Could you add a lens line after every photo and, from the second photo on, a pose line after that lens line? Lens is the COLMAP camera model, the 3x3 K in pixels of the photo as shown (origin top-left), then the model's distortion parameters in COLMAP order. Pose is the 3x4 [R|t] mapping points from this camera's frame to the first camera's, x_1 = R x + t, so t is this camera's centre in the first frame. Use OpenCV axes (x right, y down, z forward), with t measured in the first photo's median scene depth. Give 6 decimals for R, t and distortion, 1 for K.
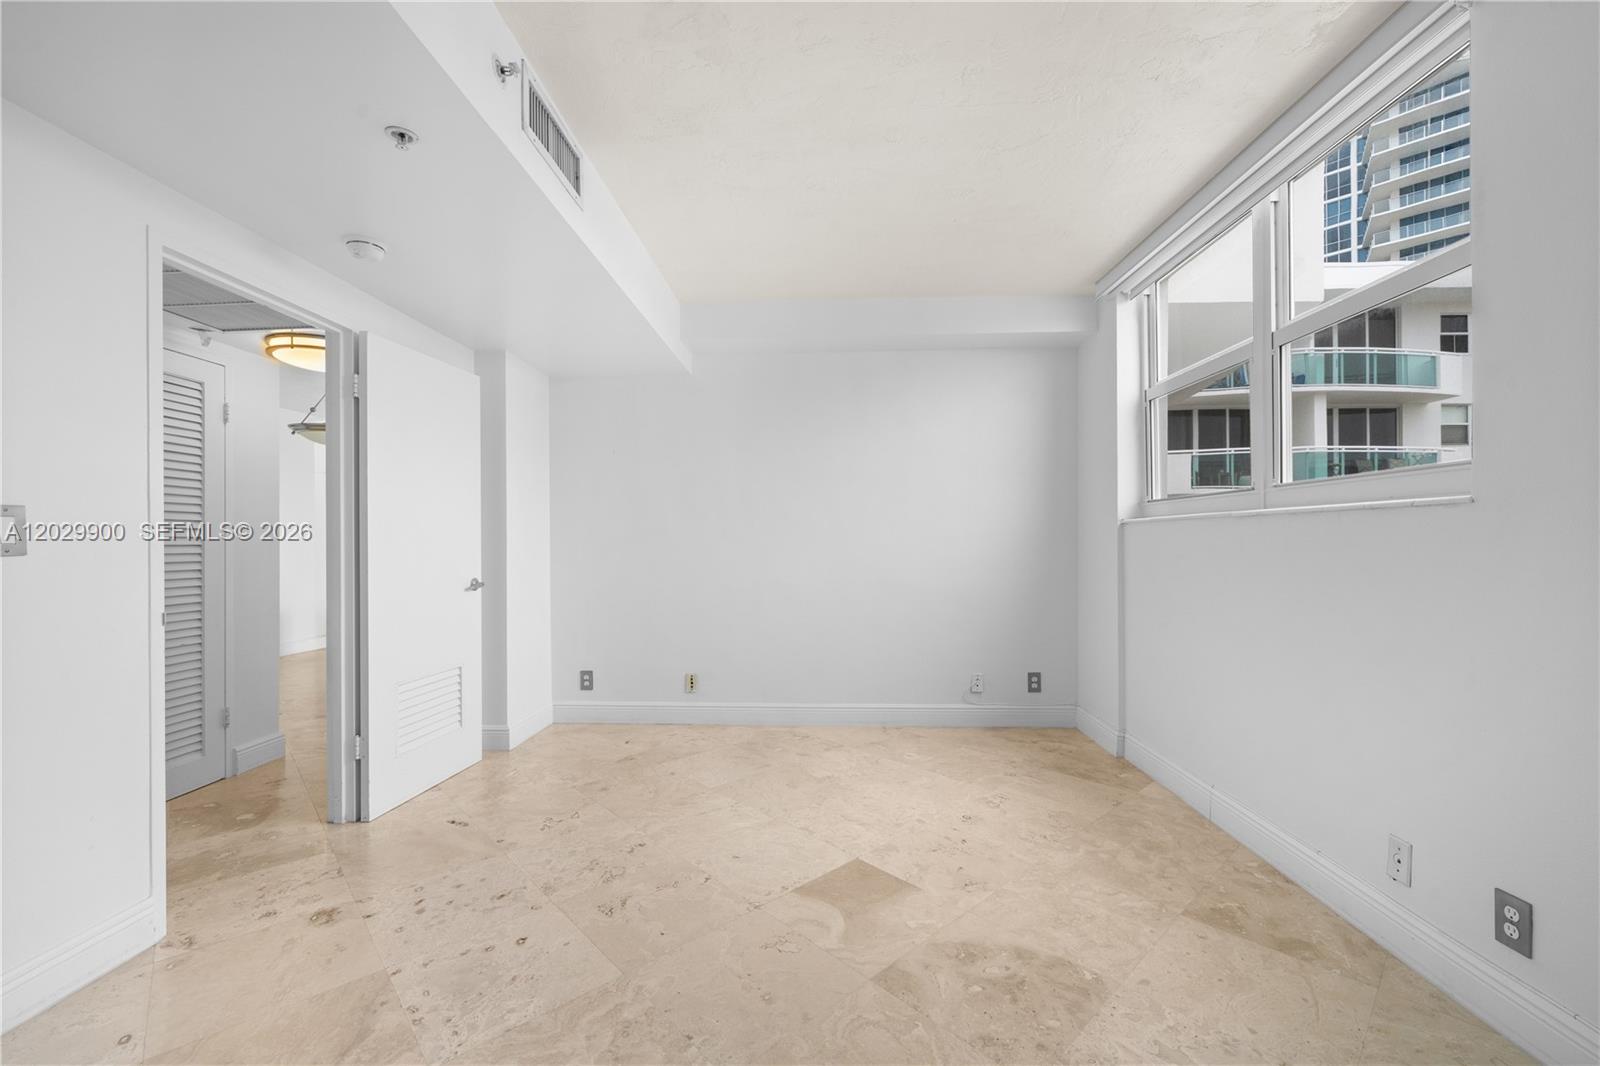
lens RADIAL K [[643.3, 0, 791.0], [0, 643.3, 540.5], [0, 0, 1]] dist [-0.003837, -0.000230]
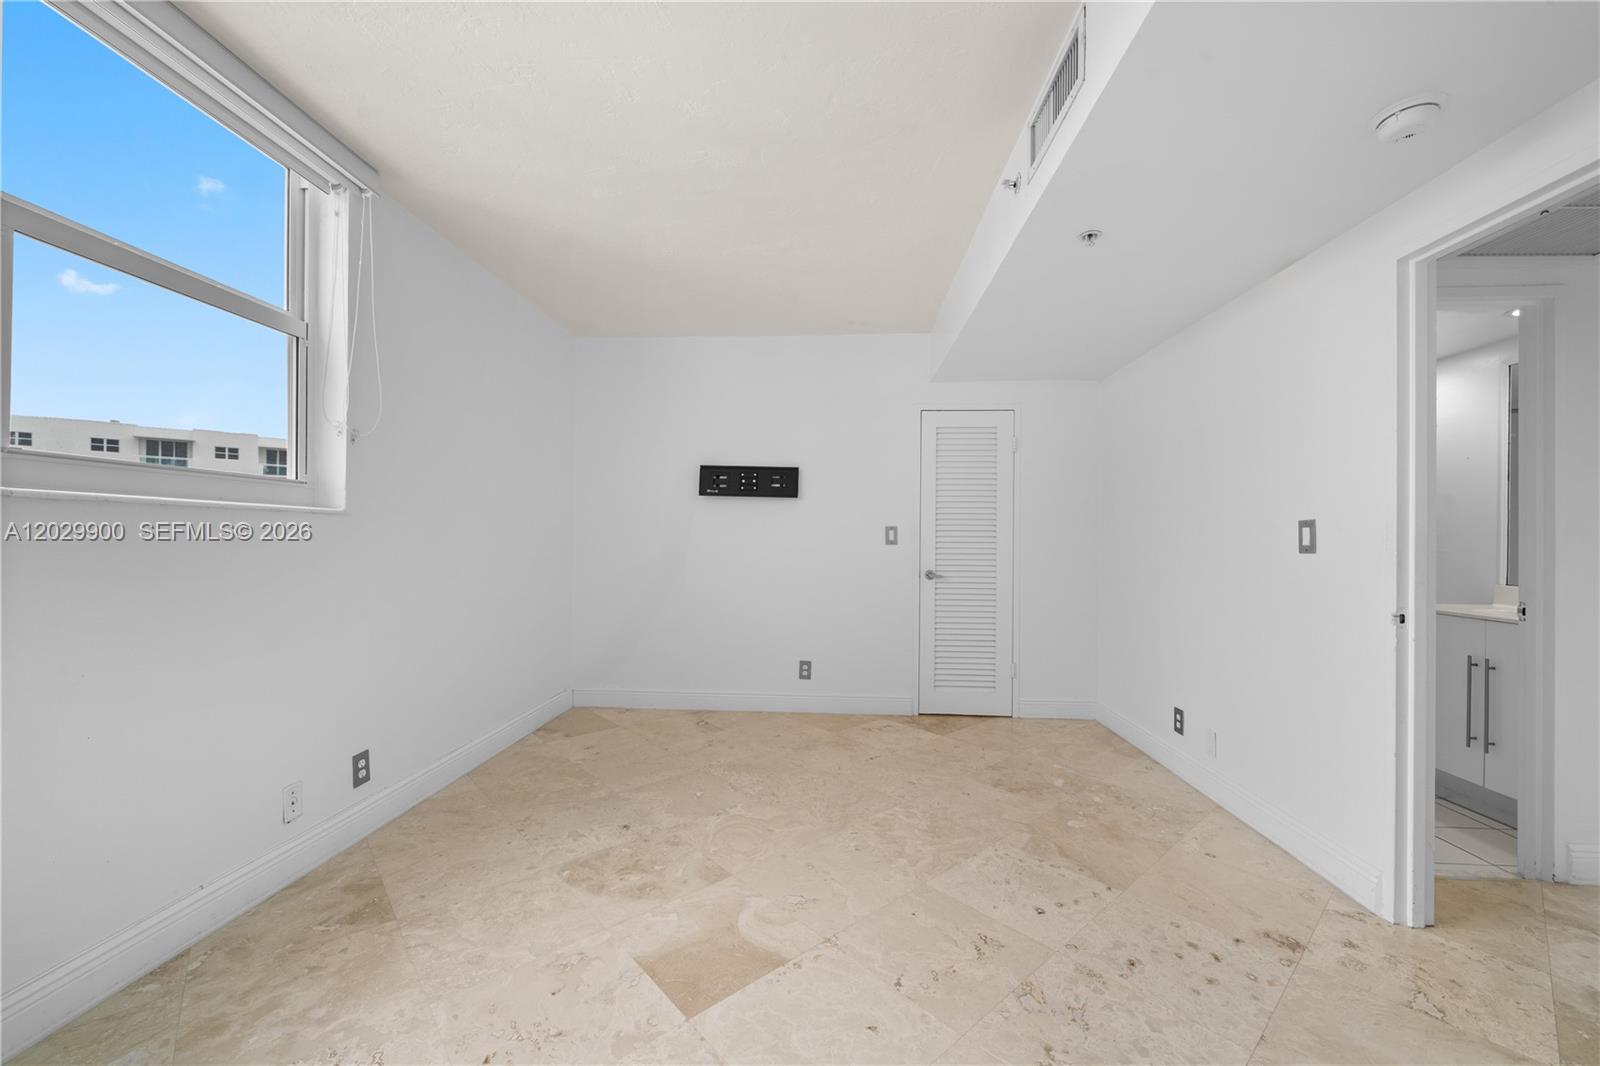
lens RADIAL K [[643.3, 0, 803.8], [0, 643.3, 537.1], [0, 0, 1]] dist [-0.003837, -0.000230]
pose [[-0.999988, -0.004269, 0.002565, -0.015262], [-0.004282, 0.999977, -0.005273, -0.001590], [-0.002542, -0.005283, -0.999983, 1.589592]]
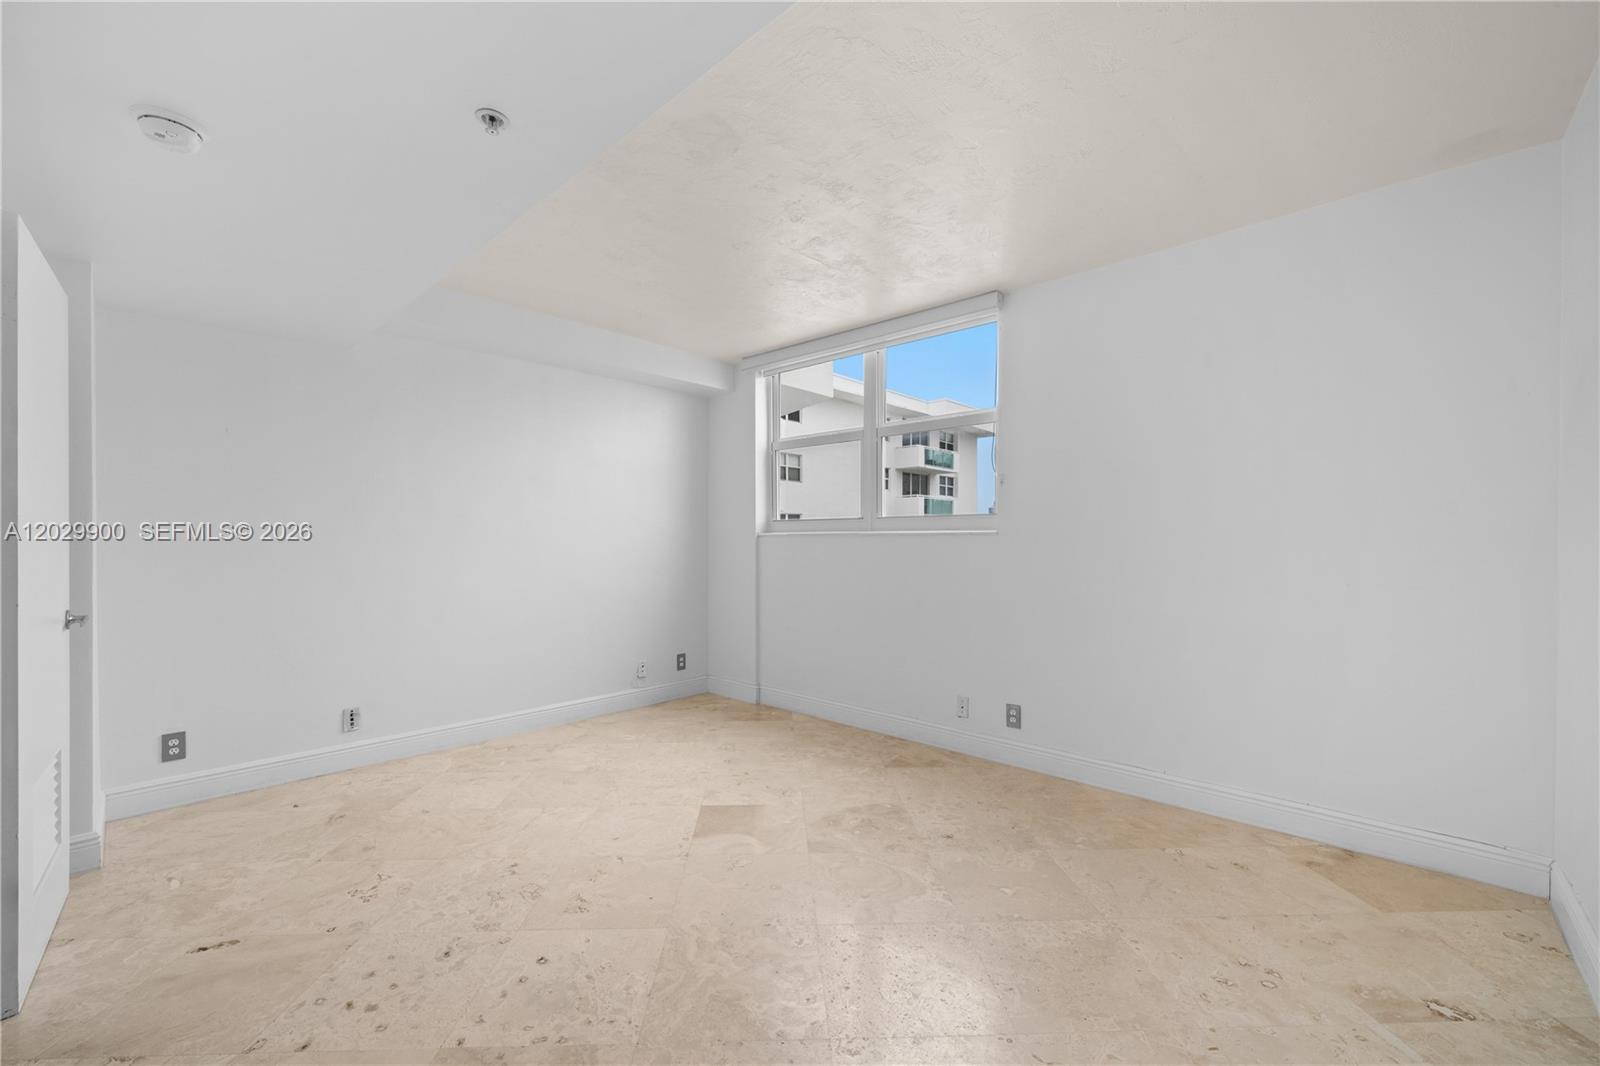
lens RADIAL K [[643.3, 0, 783.7], [0, 643.3, 539.9], [0, 0, 1]] dist [-0.003837, -0.000230]
pose [[0.660563, 0.005748, 0.750749, -0.700327], [-0.004227, 0.999983, -0.003937, -0.018022], [-0.750759, -0.000573, 0.660576, 0.049850]]
